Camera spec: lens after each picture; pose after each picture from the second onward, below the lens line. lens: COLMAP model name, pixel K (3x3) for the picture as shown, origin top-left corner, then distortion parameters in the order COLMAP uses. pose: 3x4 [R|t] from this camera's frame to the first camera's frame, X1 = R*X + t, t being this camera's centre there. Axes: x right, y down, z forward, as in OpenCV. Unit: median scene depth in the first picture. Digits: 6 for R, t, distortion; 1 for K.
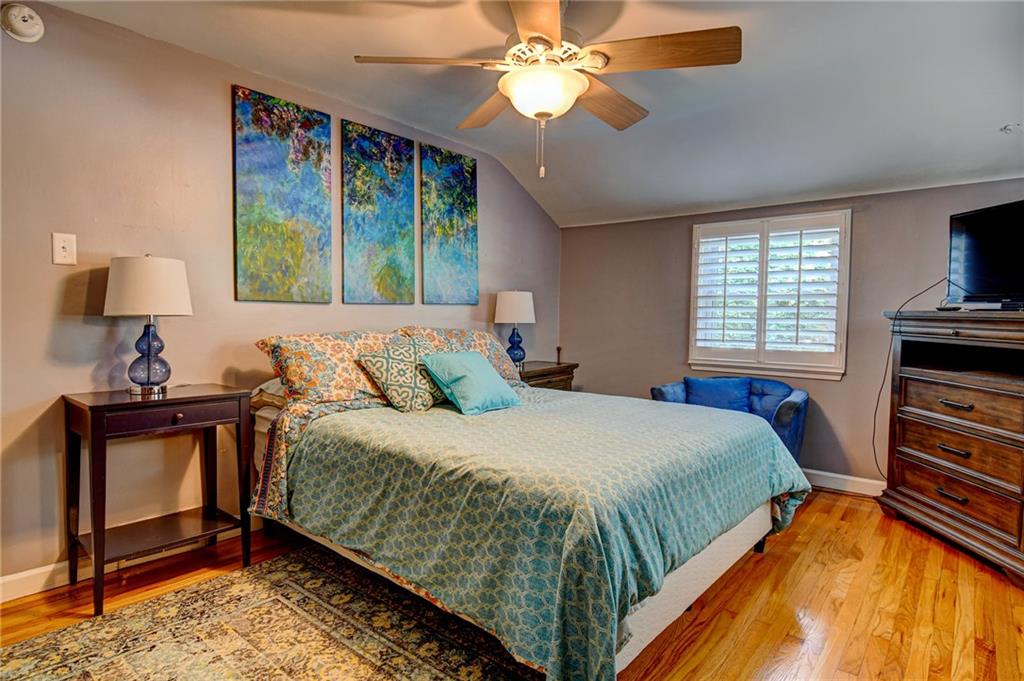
lens RADIAL K [[551.6, 0, 512.0], [0, 551.6, 340.5], [0, 0, 1]] dist [0.001679, -0.000049]
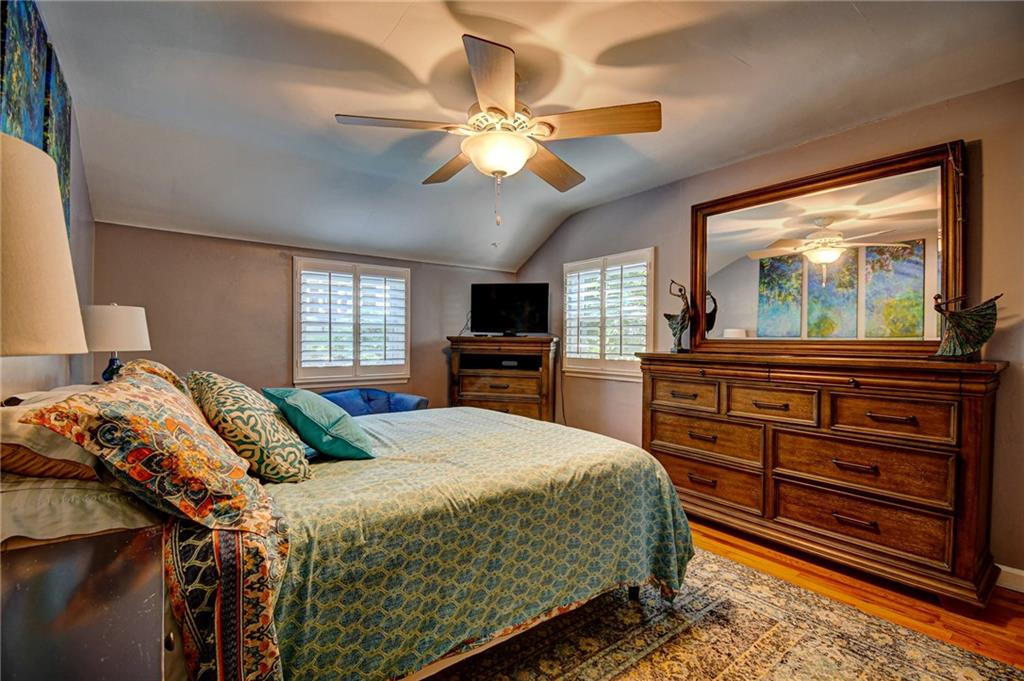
lens RADIAL K [[450.3, 0, 512.3], [0, 450.3, 344.4], [0, 0, 1]] dist [0.018230, -0.023027]
pose [[0.224974, -0.016084, 0.974232, -0.702522], [0.043151, 0.999047, 0.006529, -0.035820], [-0.973409, 0.040570, 0.225454, 0.614140]]
